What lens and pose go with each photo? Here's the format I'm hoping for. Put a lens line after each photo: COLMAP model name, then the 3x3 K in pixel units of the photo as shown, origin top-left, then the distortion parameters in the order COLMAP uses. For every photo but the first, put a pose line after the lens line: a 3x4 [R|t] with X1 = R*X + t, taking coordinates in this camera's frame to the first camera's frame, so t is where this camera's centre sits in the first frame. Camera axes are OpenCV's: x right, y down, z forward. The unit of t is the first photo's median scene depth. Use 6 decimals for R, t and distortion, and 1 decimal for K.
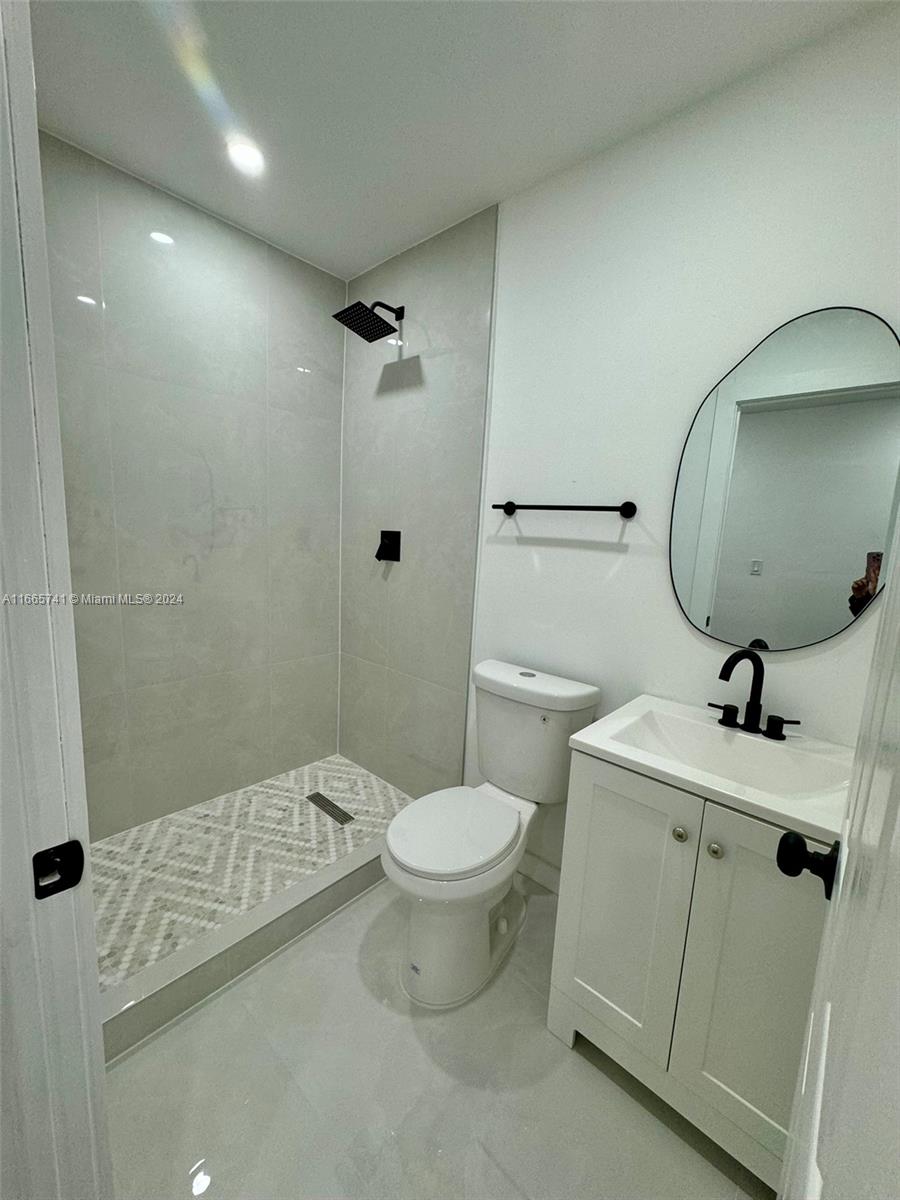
lens RADIAL K [[477.1, 0, 455.2], [0, 477.1, 603.4], [0, 0, 1]] dist [-0.002737, 0.001218]
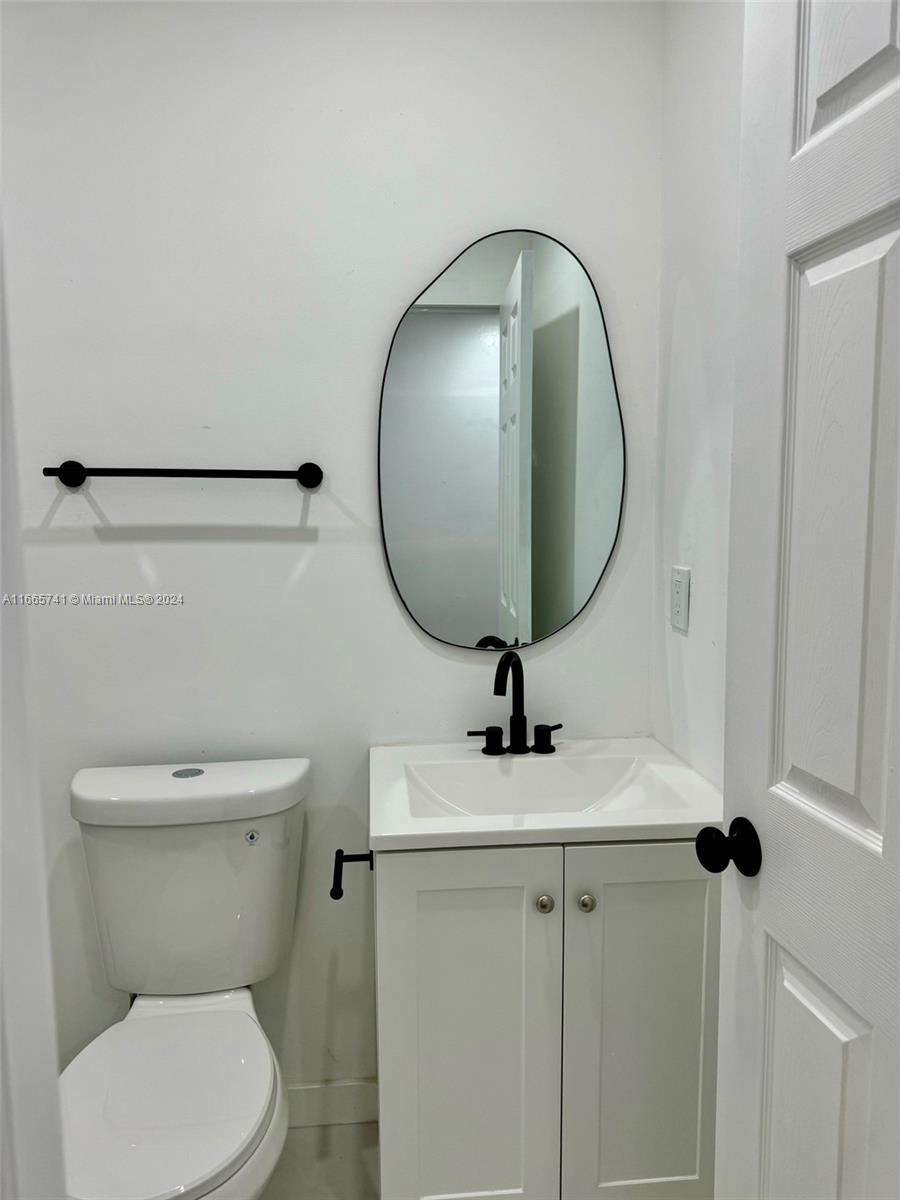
lens RADIAL K [[812.6, 0, 455.8], [0, 812.6, 599.6], [0, 0, 1]] dist [0.009073, -0.005037]
pose [[0.655779, -0.136919, 0.742433, -0.286000], [0.151104, 0.987322, 0.048613, -0.043676], [-0.739676, 0.080305, 0.668154, 0.108451]]
